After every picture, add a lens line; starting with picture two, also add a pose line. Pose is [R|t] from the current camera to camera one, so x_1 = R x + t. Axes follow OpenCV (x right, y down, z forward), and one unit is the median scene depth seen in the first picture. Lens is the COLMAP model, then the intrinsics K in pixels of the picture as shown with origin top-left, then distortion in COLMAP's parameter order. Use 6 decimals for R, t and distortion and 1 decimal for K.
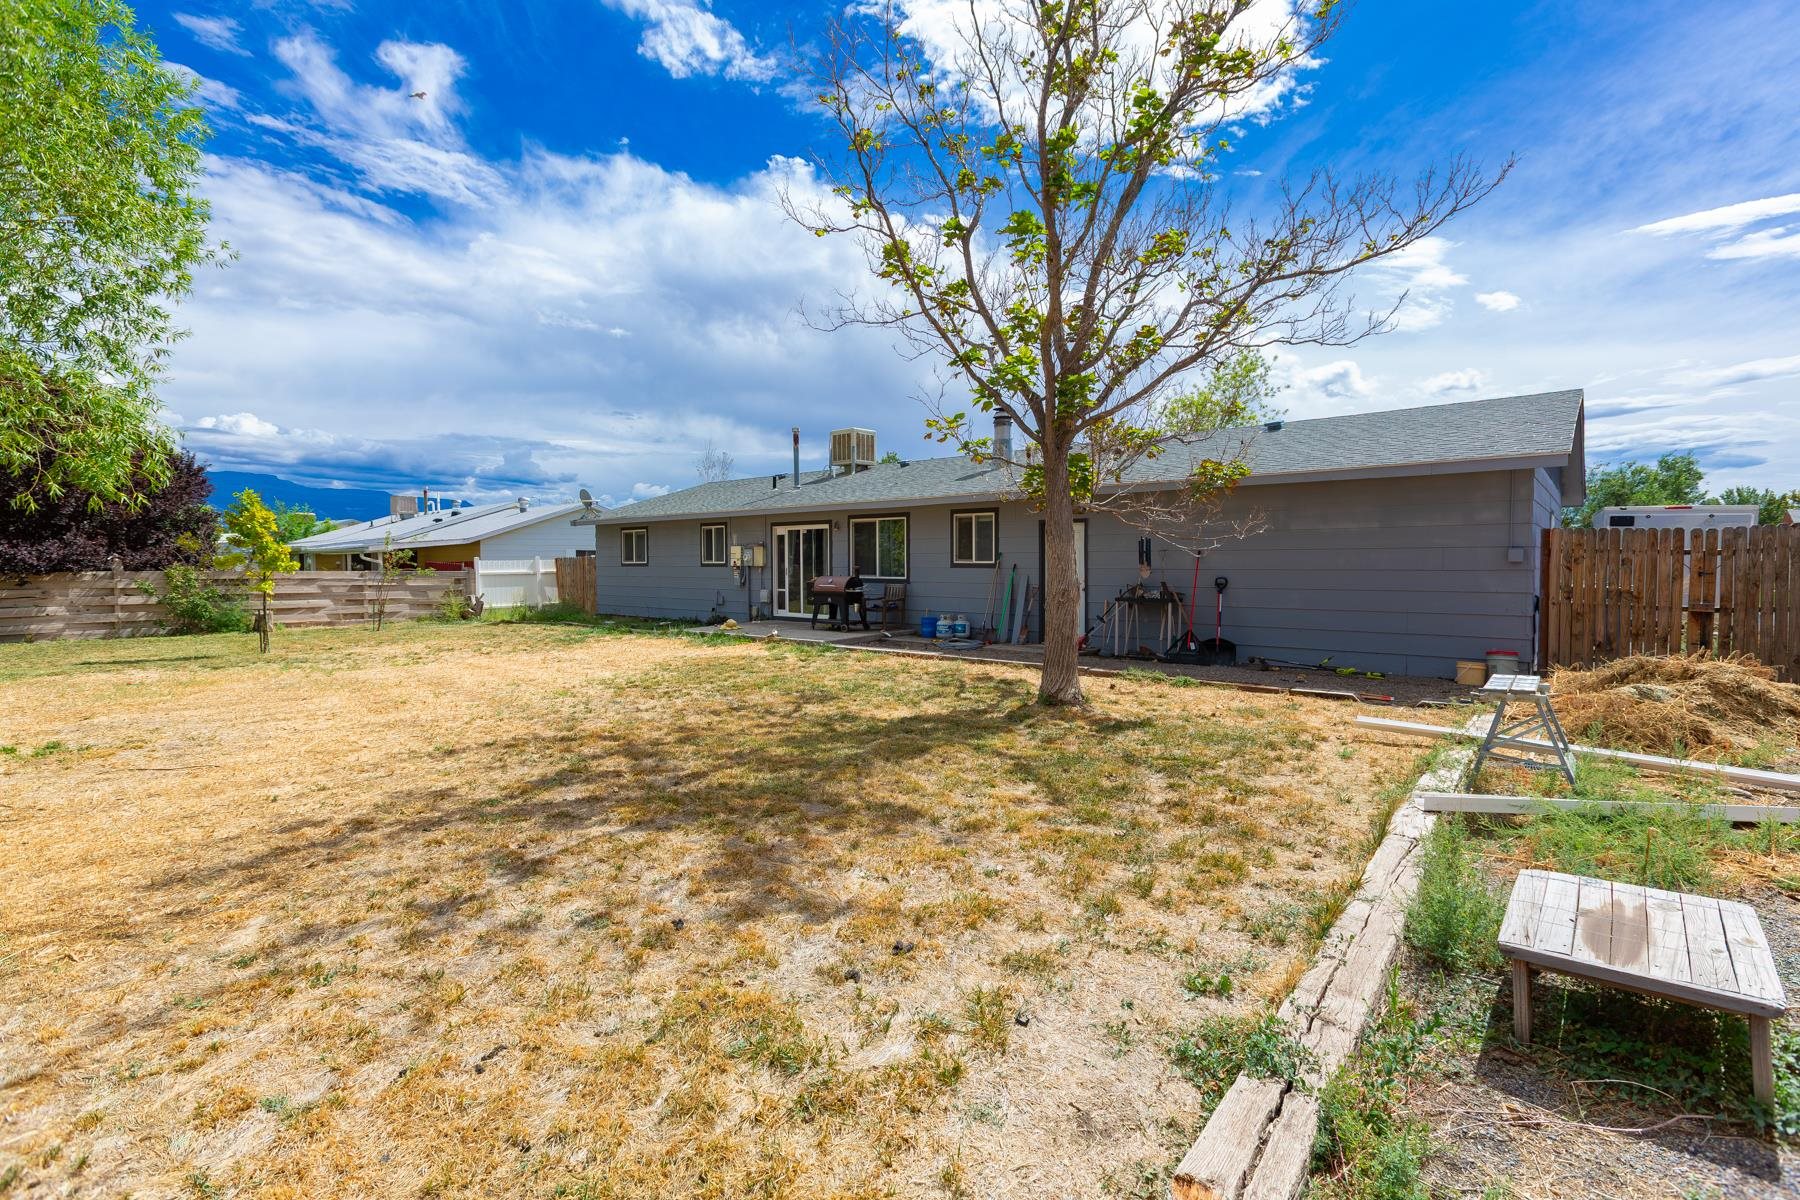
lens RADIAL K [[818.2, 0, 902.8], [0, 818.2, 587.1], [0, 0, 1]] dist [0.002917, -0.001047]
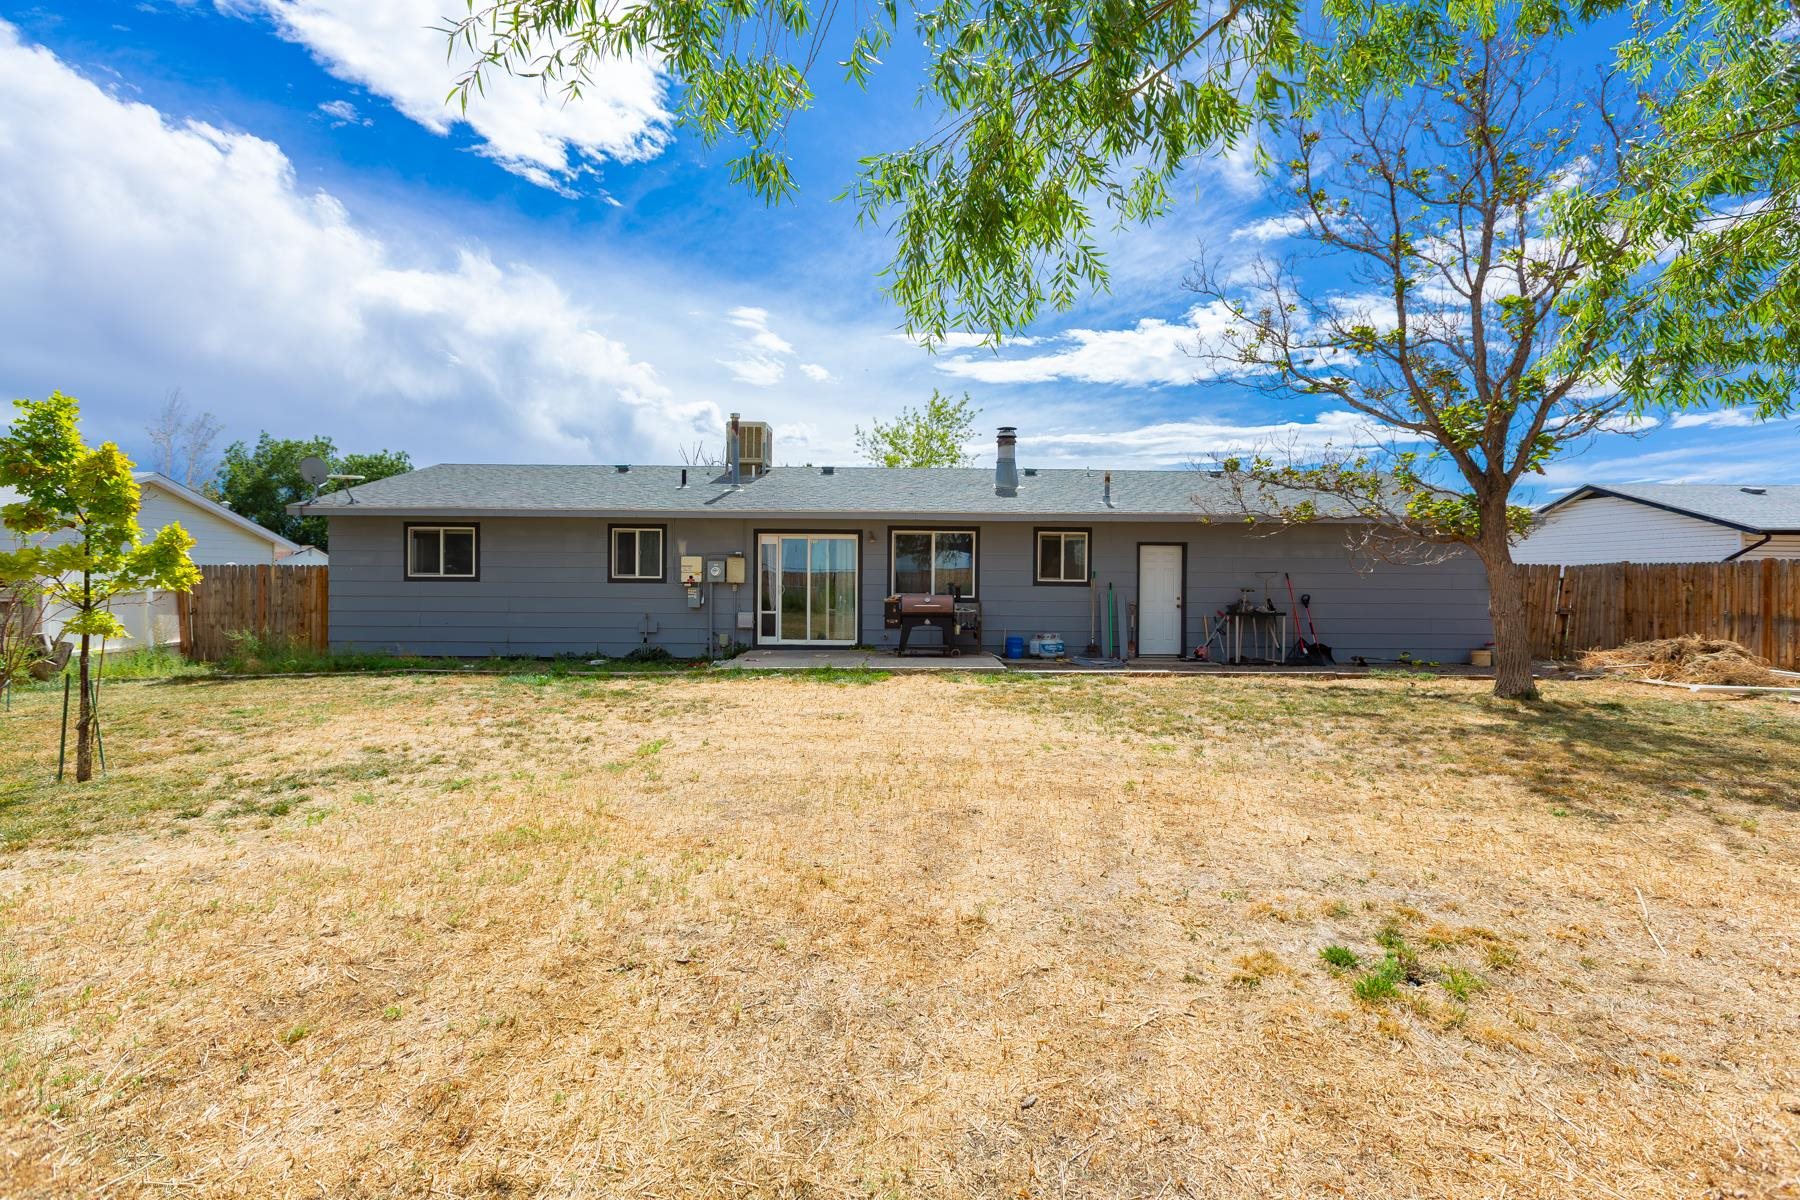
lens RADIAL K [[842.4, 0, 891.8], [0, 842.4, 598.7], [0, 0, 1]] dist [0.003744, 0.000097]
pose [[0.746919, -0.001176, 0.664914, -0.790516], [0.011286, 0.999877, -0.010910, 0.000553], [-0.664819, 0.015654, 0.746840, 0.383415]]
